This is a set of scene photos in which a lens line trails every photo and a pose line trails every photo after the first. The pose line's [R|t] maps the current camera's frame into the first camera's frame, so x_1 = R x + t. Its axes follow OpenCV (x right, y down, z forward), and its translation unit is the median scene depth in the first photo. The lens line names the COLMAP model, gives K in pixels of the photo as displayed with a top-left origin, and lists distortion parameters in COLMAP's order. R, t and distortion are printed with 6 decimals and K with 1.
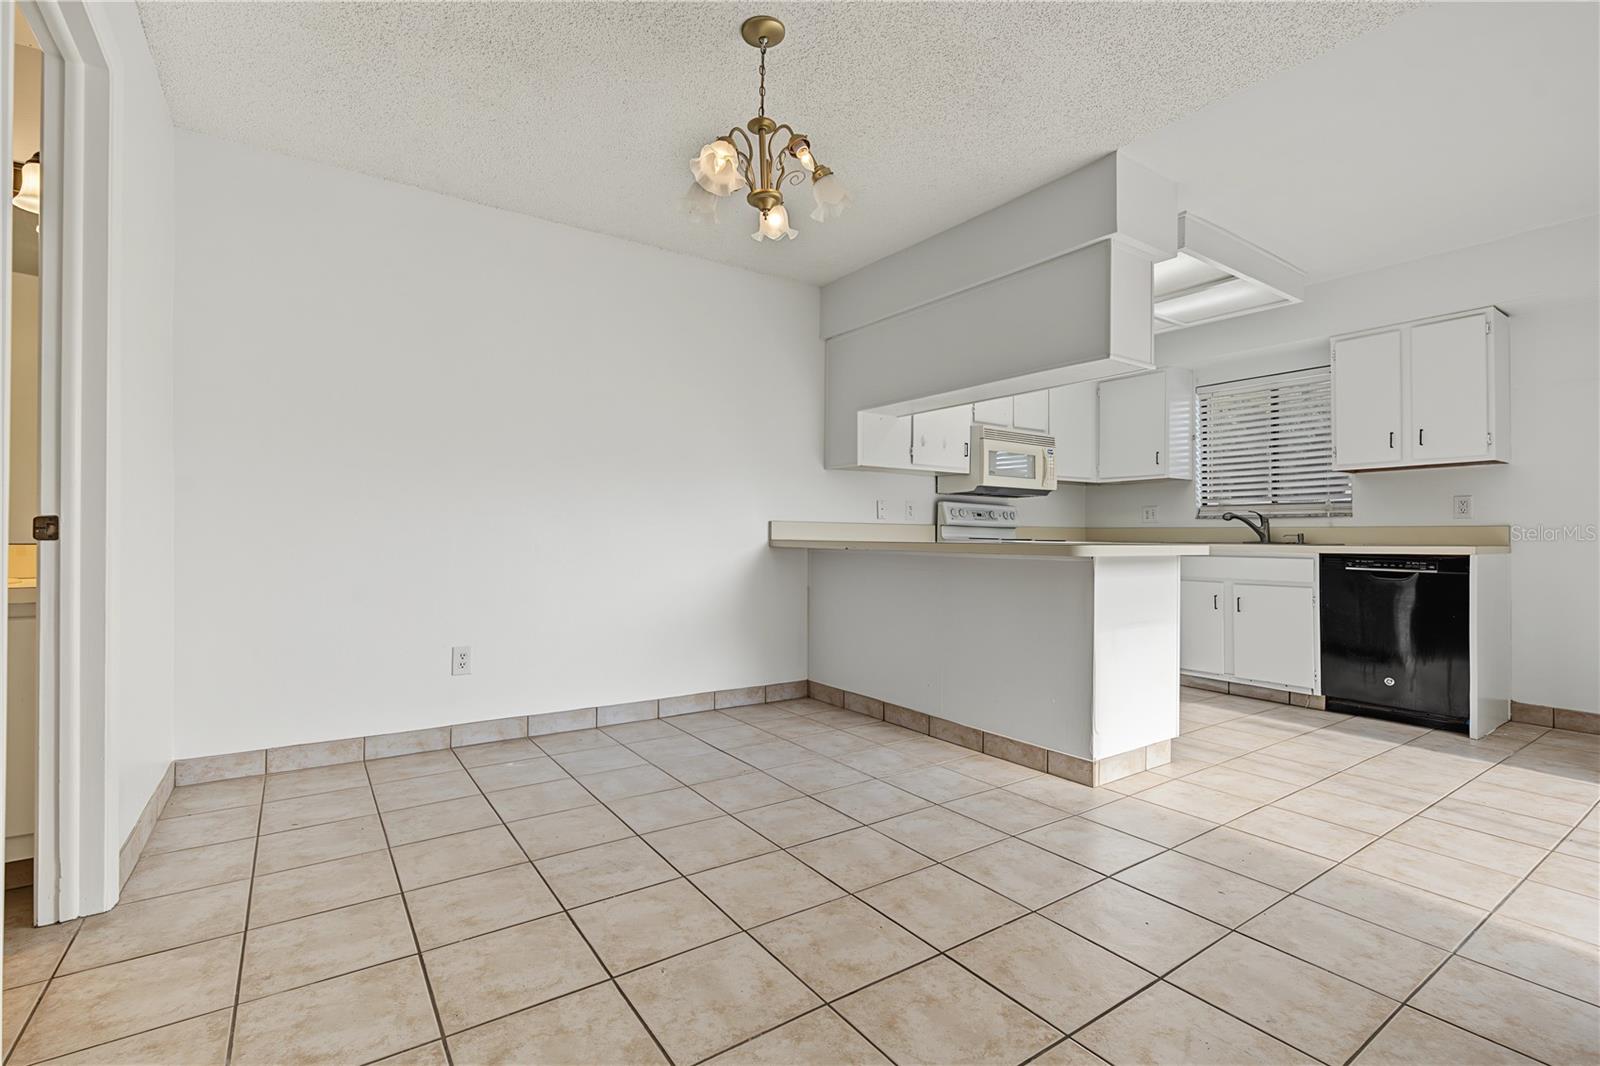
lens RADIAL K [[724.9, 0, 793.6], [0, 724.9, 531.2], [0, 0, 1]] dist [-0.001946, -0.000285]
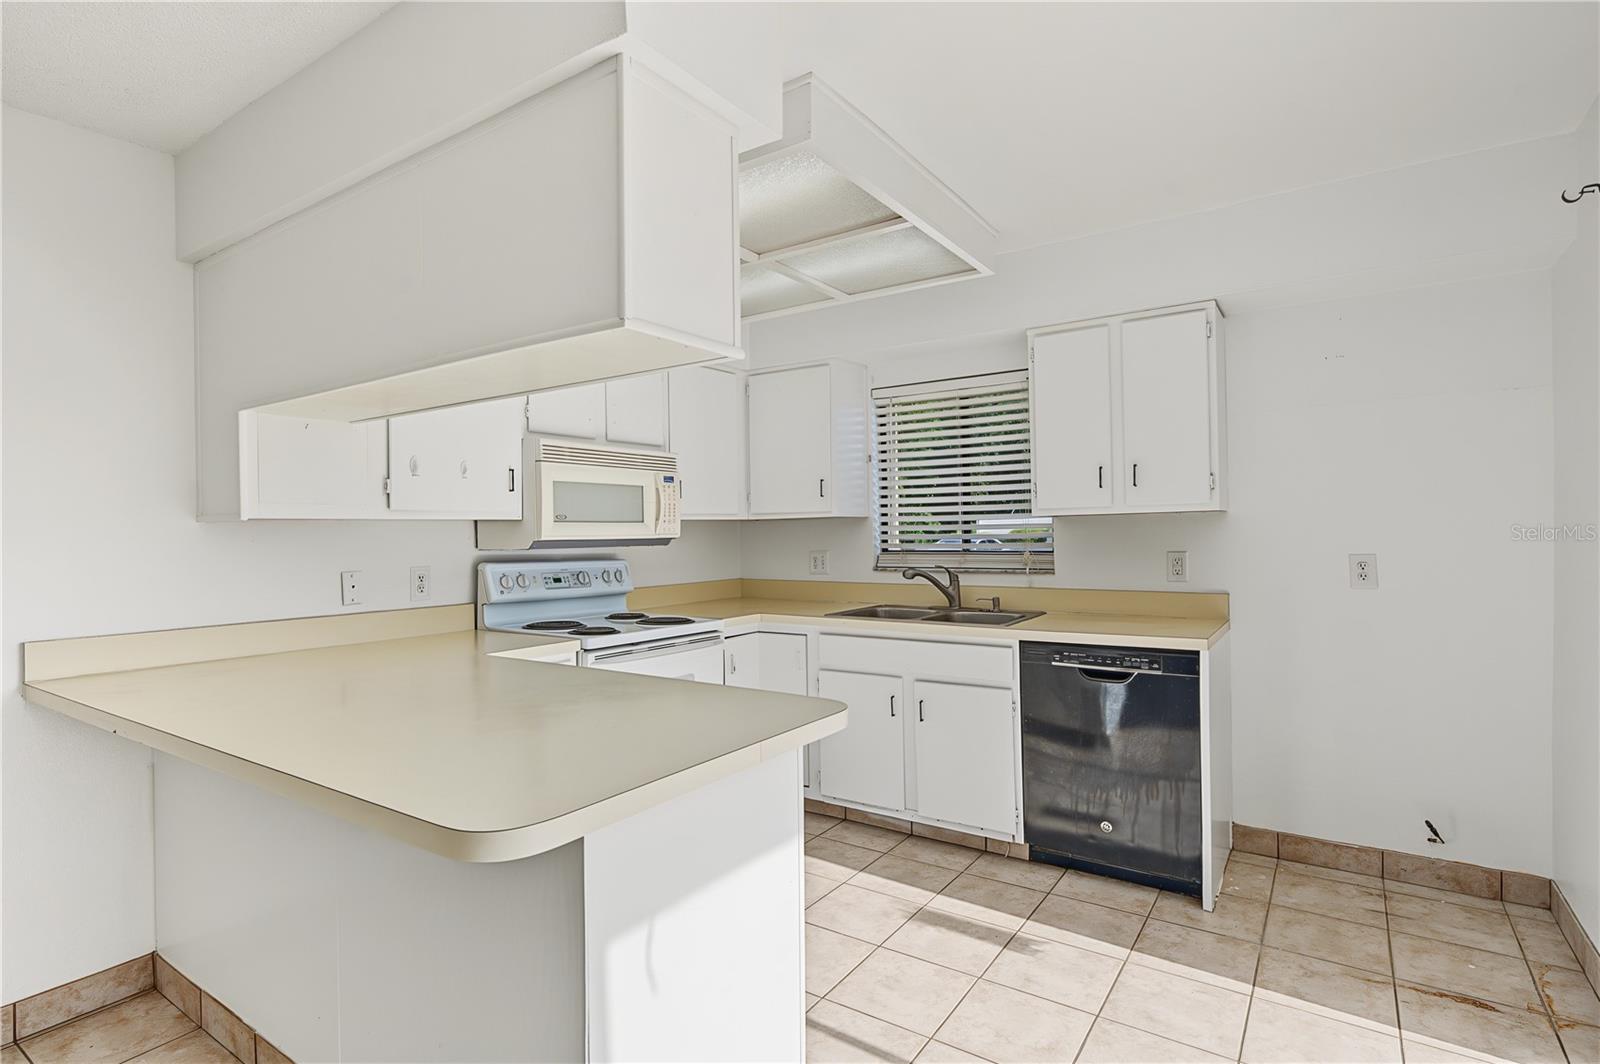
lens RADIAL K [[800.7, 0, 796.6], [0, 800.7, 537.6], [0, 0, 1]] dist [0.000533, -0.000005]
pose [[0.933116, -0.021490, 0.358933, 0.241734], [0.016872, 0.999730, 0.015993, -0.079392], [-0.359180, -0.008868, 0.933226, 0.344625]]
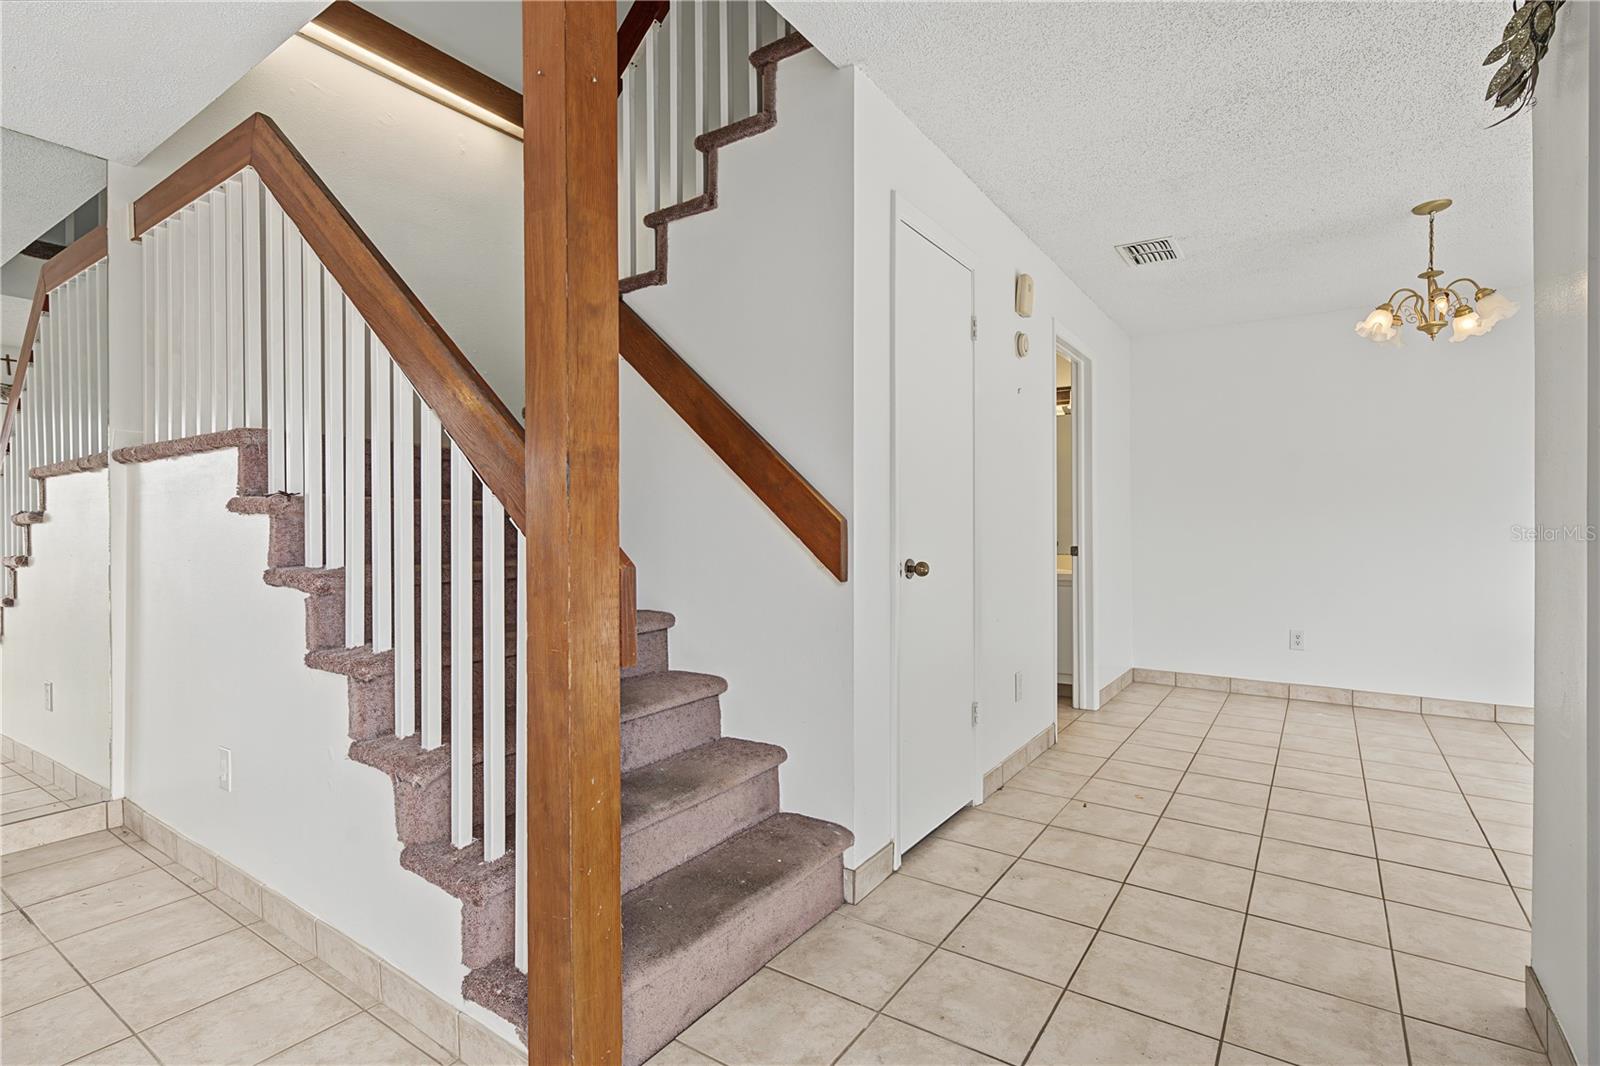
lens RADIAL K [[769.4, 0, 800.0], [0, 769.4, 533.0], [0, 0, 1]] dist [0.005763, 0.000806]
pose [[0.360622, -0.003212, -0.932707, 0.464951], [0.006907, 0.999976, -0.000773, -0.029618], [0.932687, -0.006164, 0.360635, -0.355650]]
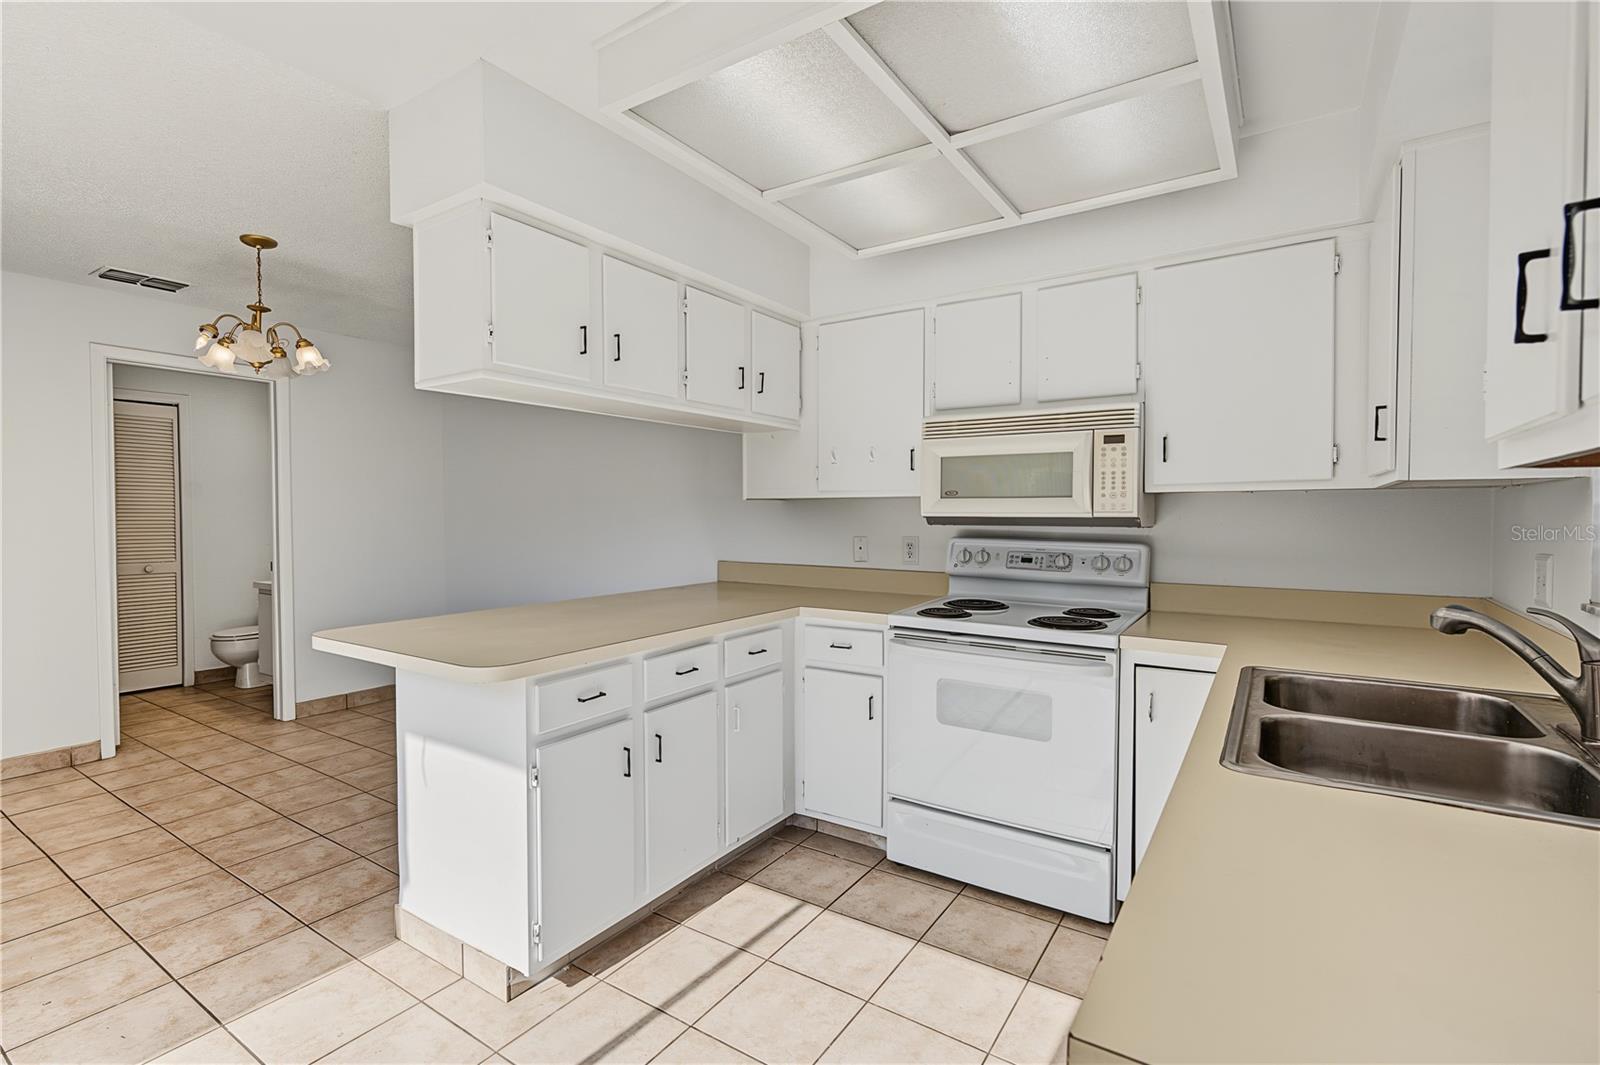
lens RADIAL K [[737.3, 0, 800.0], [0, 737.3, 532.5], [0, 0, 1]] dist [0.005246, 0.000377]
pose [[0.371859, 0.020020, -0.928073, 0.876153], [0.006269, 0.999690, 0.024077, -0.071420], [0.928268, -0.014772, 0.371618, 0.735954]]
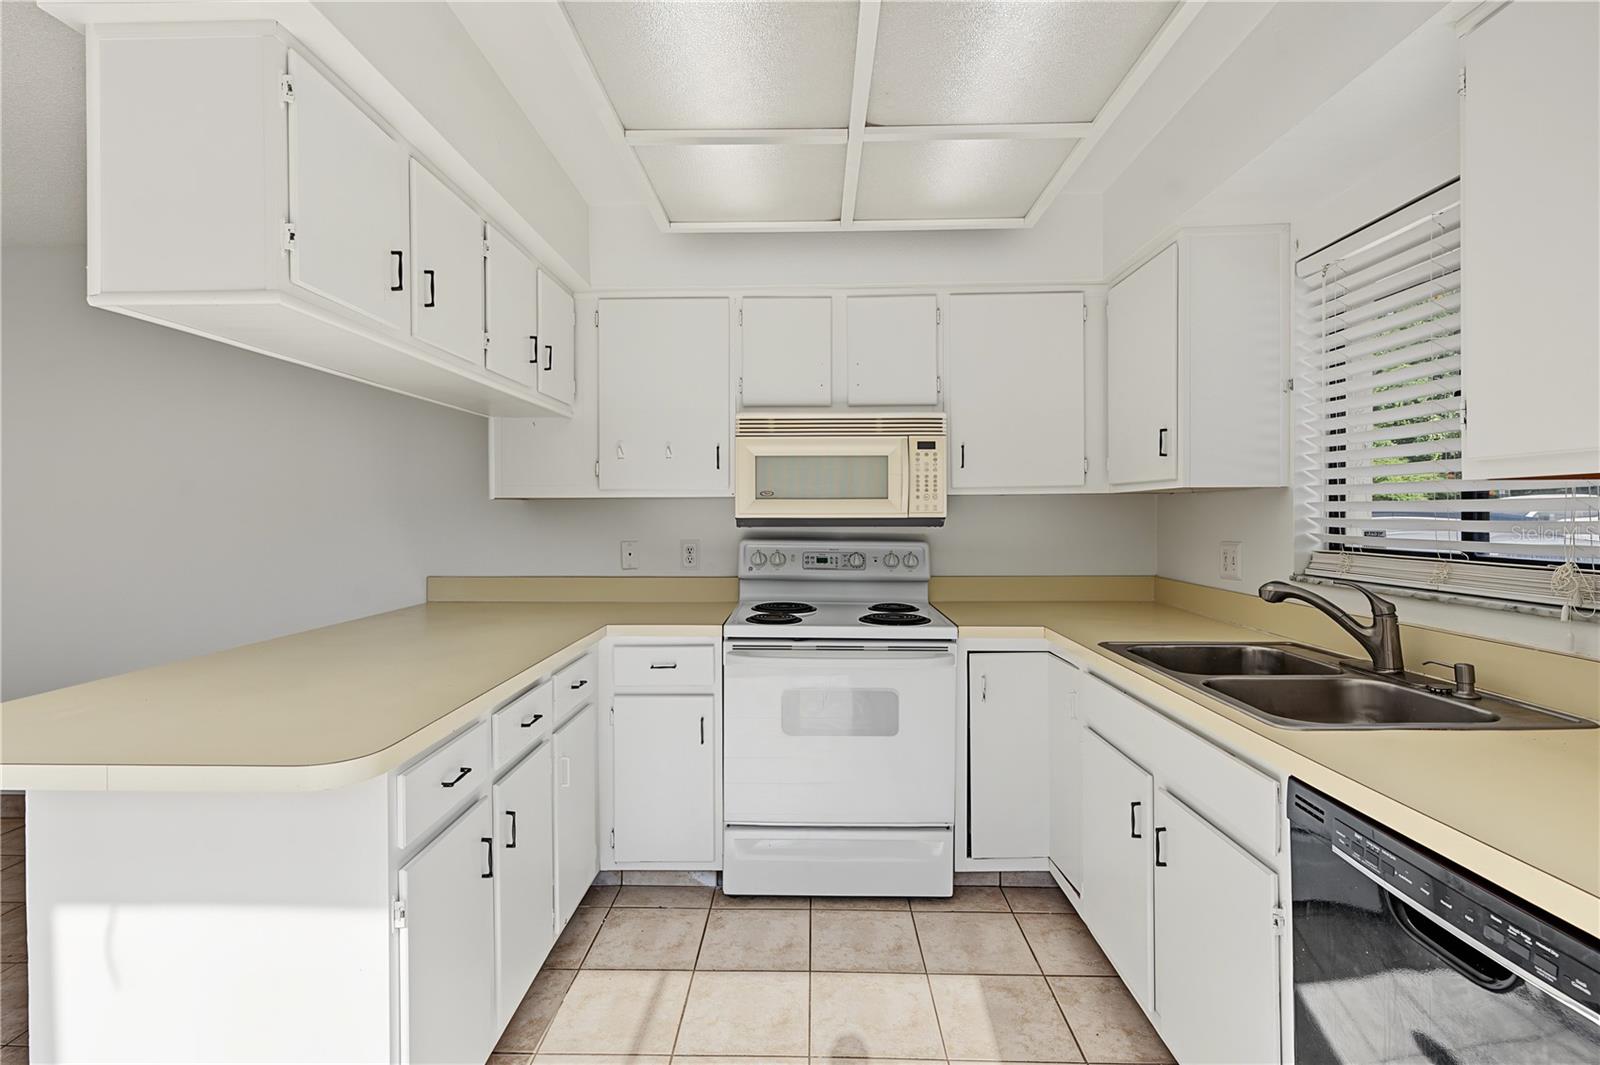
lens RADIAL K [[742.3, 0, 800.4], [0, 742.3, 519.9], [0, 0, 1]] dist [-0.001199, -0.000274]
pose [[0.809927, -0.002892, -0.586524, 0.709146], [0.010849, 0.999891, 0.010052, -0.073392], [0.586431, -0.014505, 0.809869, 0.604710]]
